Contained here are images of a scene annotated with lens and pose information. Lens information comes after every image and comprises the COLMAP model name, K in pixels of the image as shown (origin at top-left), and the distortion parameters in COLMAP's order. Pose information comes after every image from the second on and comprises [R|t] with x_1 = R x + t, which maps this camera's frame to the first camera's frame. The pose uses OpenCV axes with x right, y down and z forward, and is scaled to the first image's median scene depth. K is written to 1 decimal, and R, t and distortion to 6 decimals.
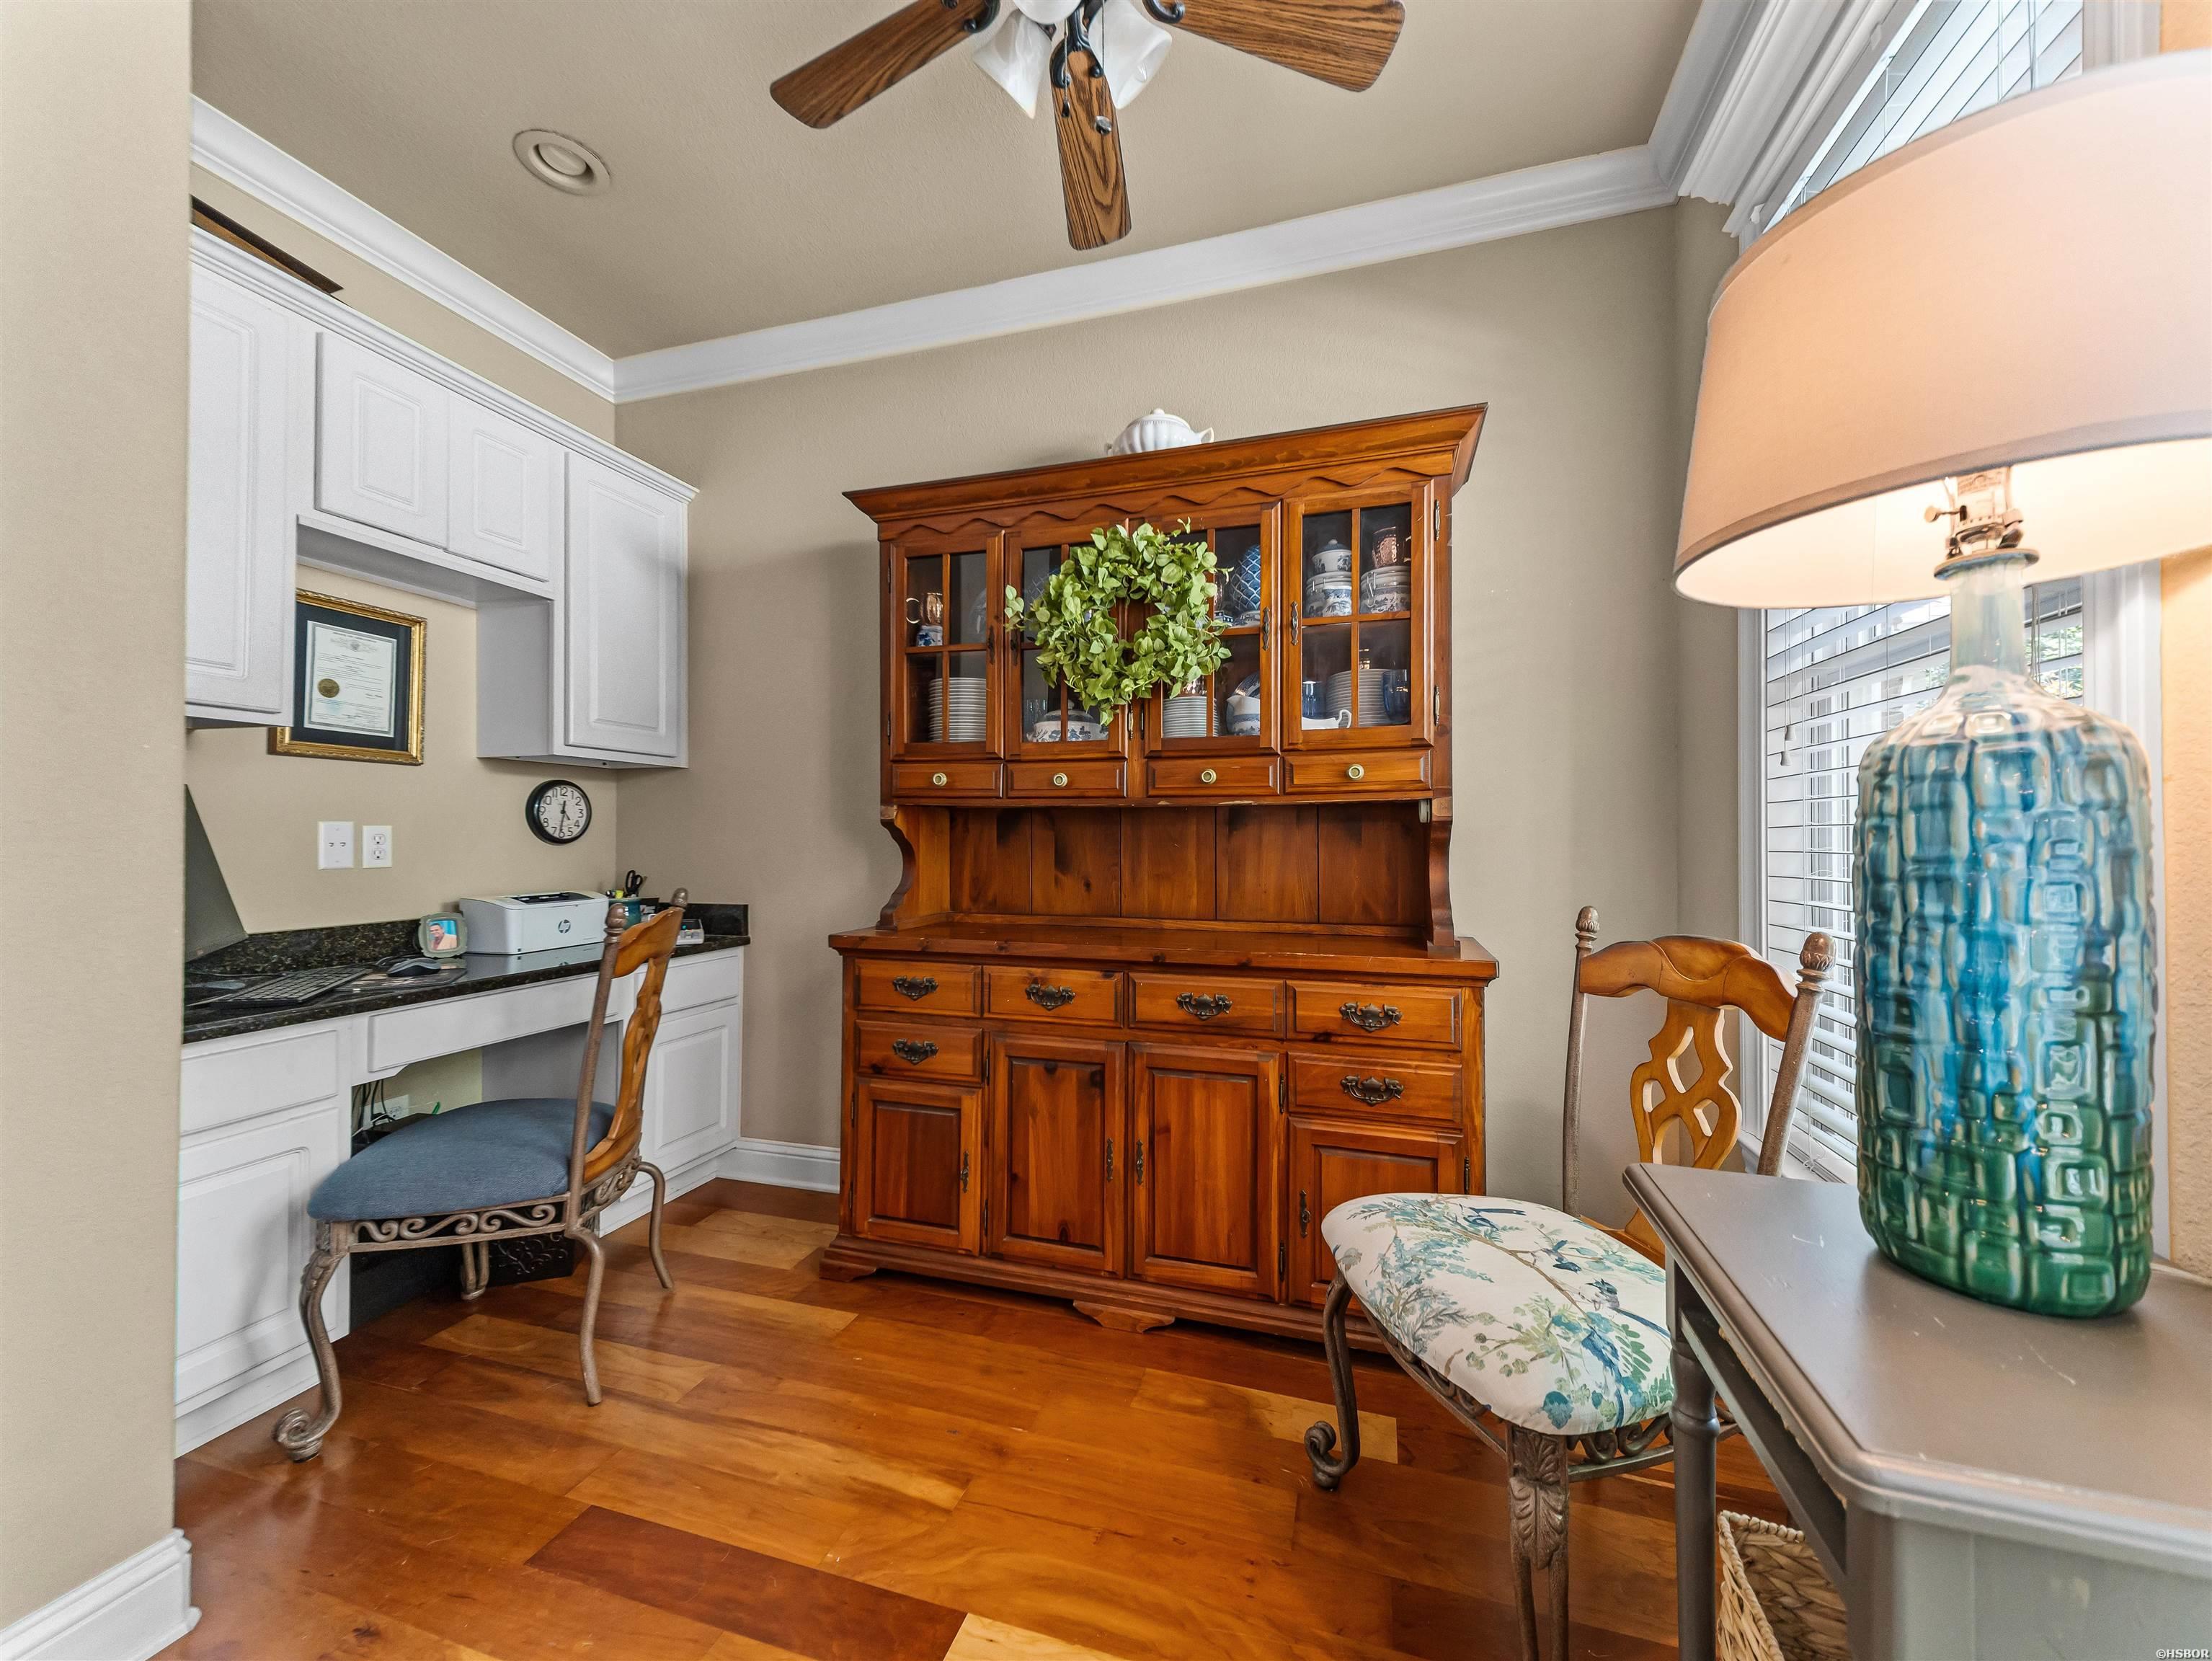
lens RADIAL K [[853.0, 0, 1106.0], [0, 853.0, 830.5], [0, 0, 1]] dist [-0.000180, -0.000105]
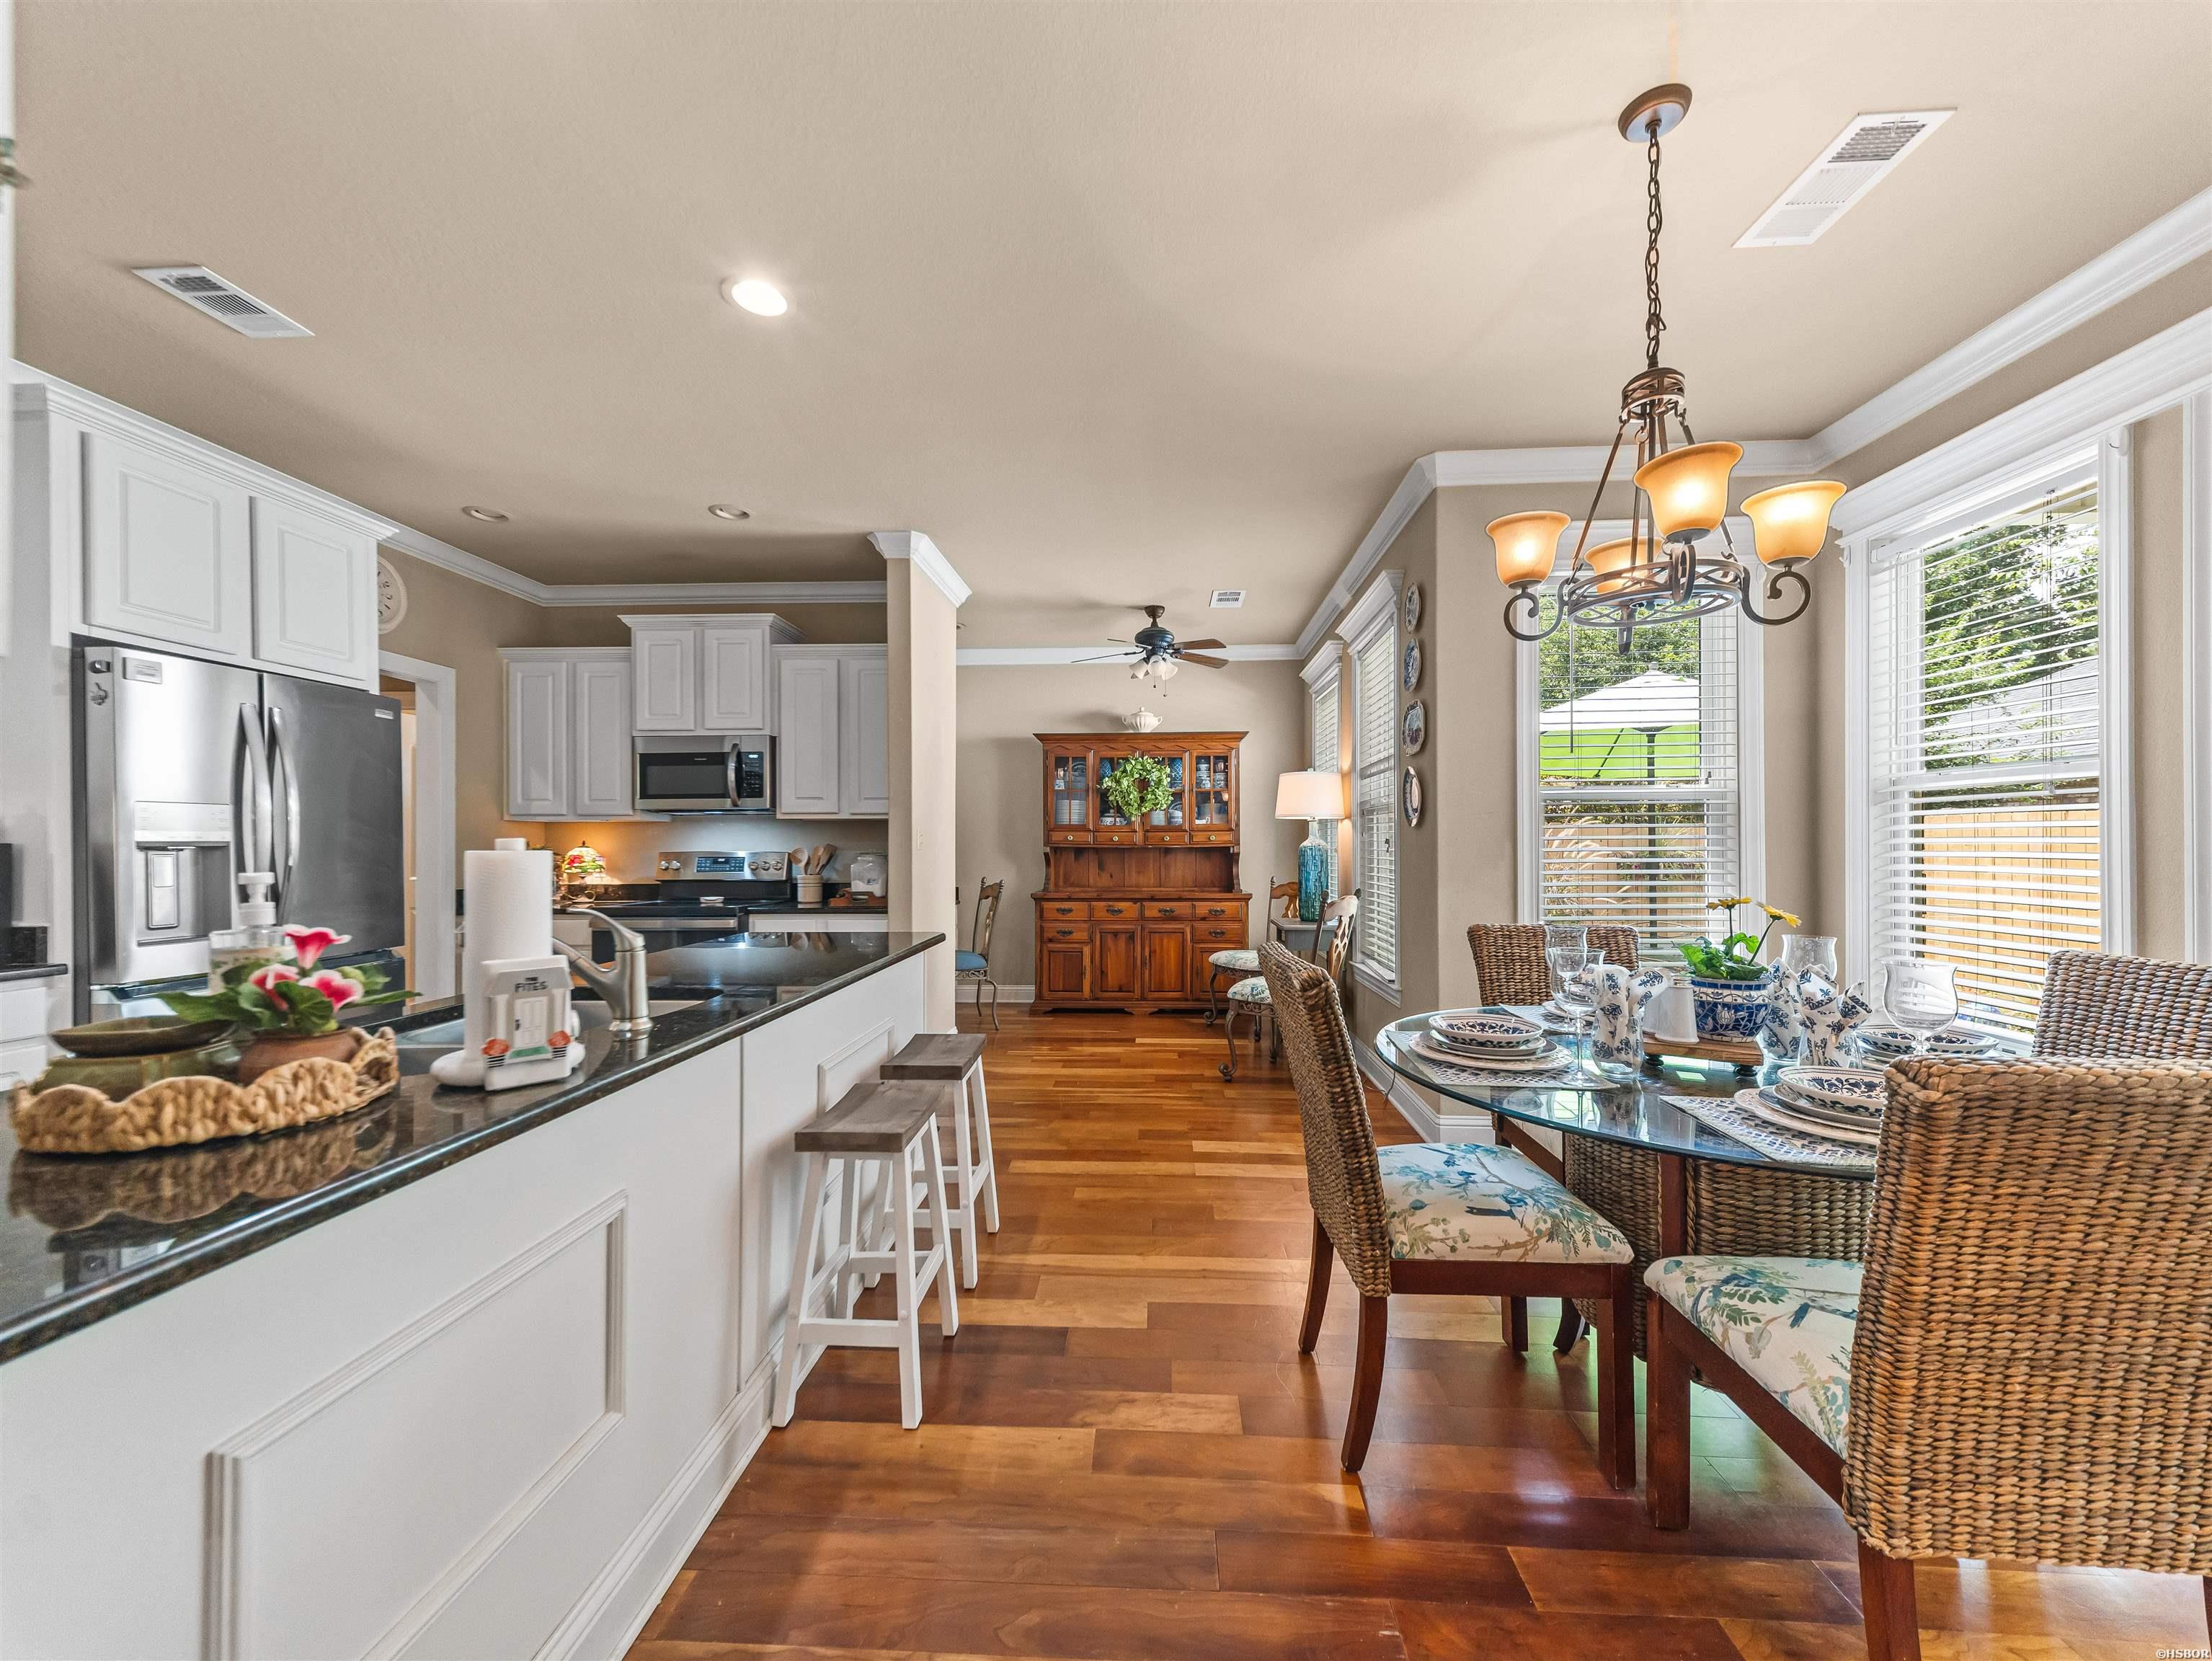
lens RADIAL K [[802.8, 0, 1127.6], [0, 802.8, 836.1], [0, 0, 1]] dist [0.047480, 0.000001]
pose [[0.967818, 0.005131, 0.251597, -0.738726], [-0.001517, 0.999893, -0.014557, -0.028829], [-0.251645, 0.013707, 0.967723, -1.760396]]
